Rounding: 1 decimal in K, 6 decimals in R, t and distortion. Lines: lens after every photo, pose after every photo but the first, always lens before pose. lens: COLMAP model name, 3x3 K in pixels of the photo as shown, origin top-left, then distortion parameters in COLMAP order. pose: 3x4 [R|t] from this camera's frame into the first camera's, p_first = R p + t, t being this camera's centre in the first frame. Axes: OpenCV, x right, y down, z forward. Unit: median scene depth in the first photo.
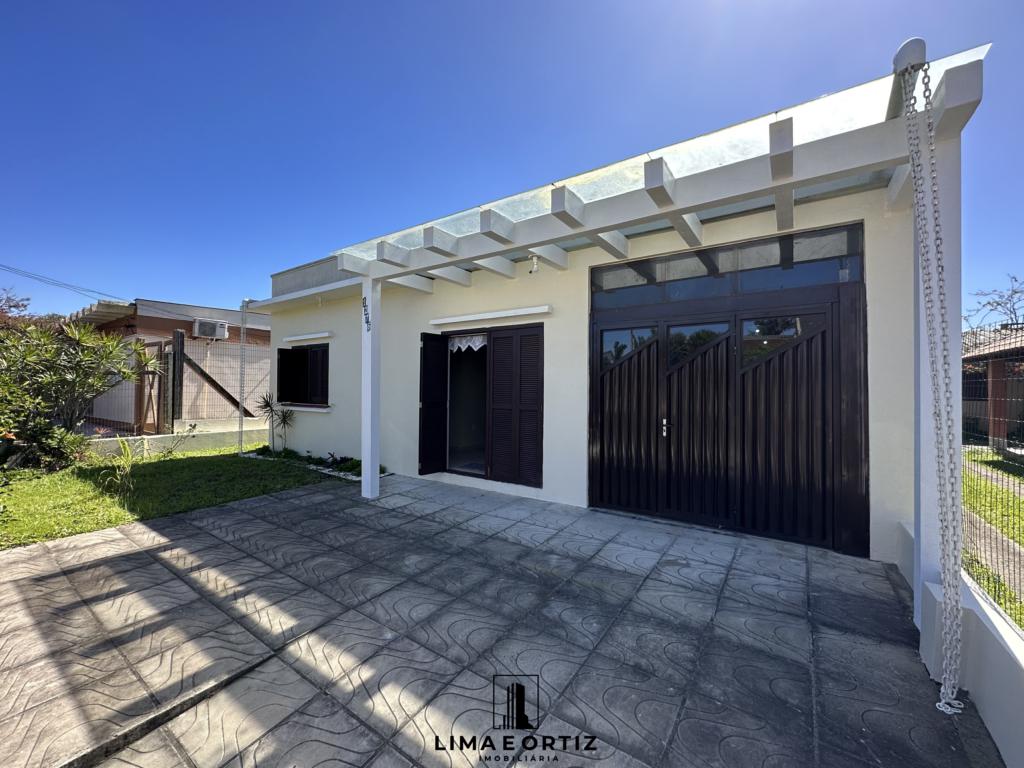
lens RADIAL K [[409.1, 0, 512.0], [0, 409.1, 384.0], [0, 0, 1]] dist [-0.004802, 0.001506]
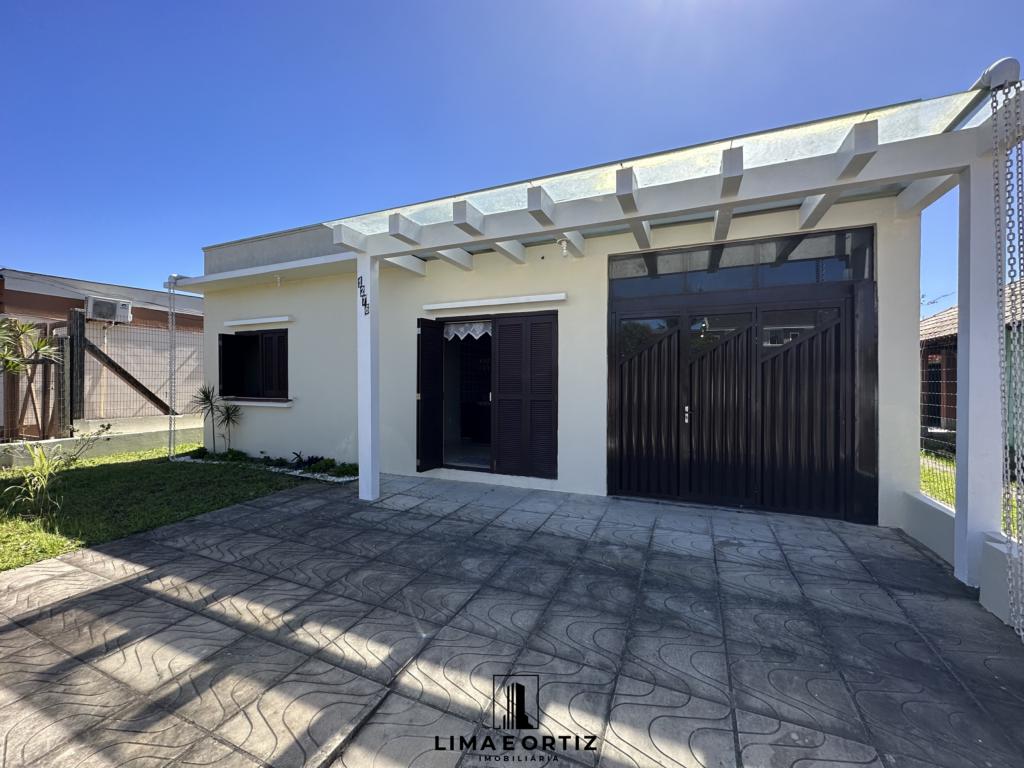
lens RADIAL K [[409.1, 0, 512.0], [0, 409.1, 384.0], [0, 0, 1]] dist [-0.004802, 0.001506]
pose [[0.981068, -0.007605, 0.193515, -0.262444], [0.003775, 0.999790, 0.020152, 0.006518], [-0.193627, -0.019040, 0.980890, 0.071630]]
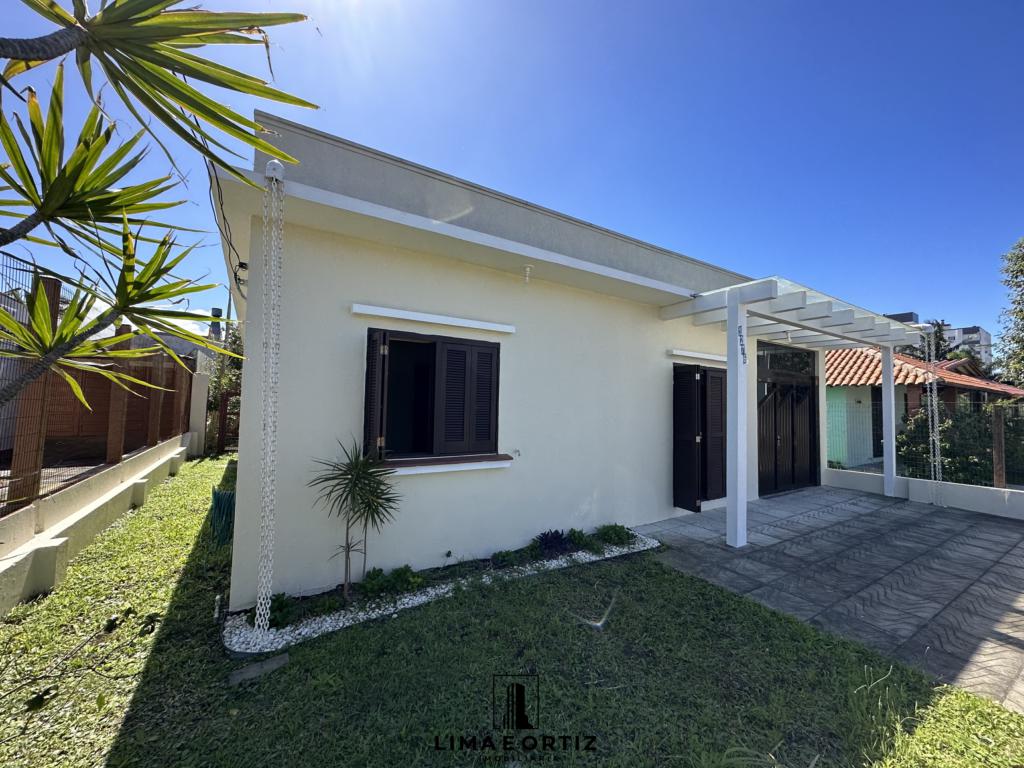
lens RADIAL K [[409.1, 0, 512.0], [0, 409.1, 384.0], [0, 0, 1]] dist [-0.004802, 0.001506]
pose [[0.390517, 0.048832, 0.919300, -1.739113], [-0.025969, 0.998779, -0.042022, -0.037028], [-0.920229, -0.007463, 0.391309, 1.383308]]
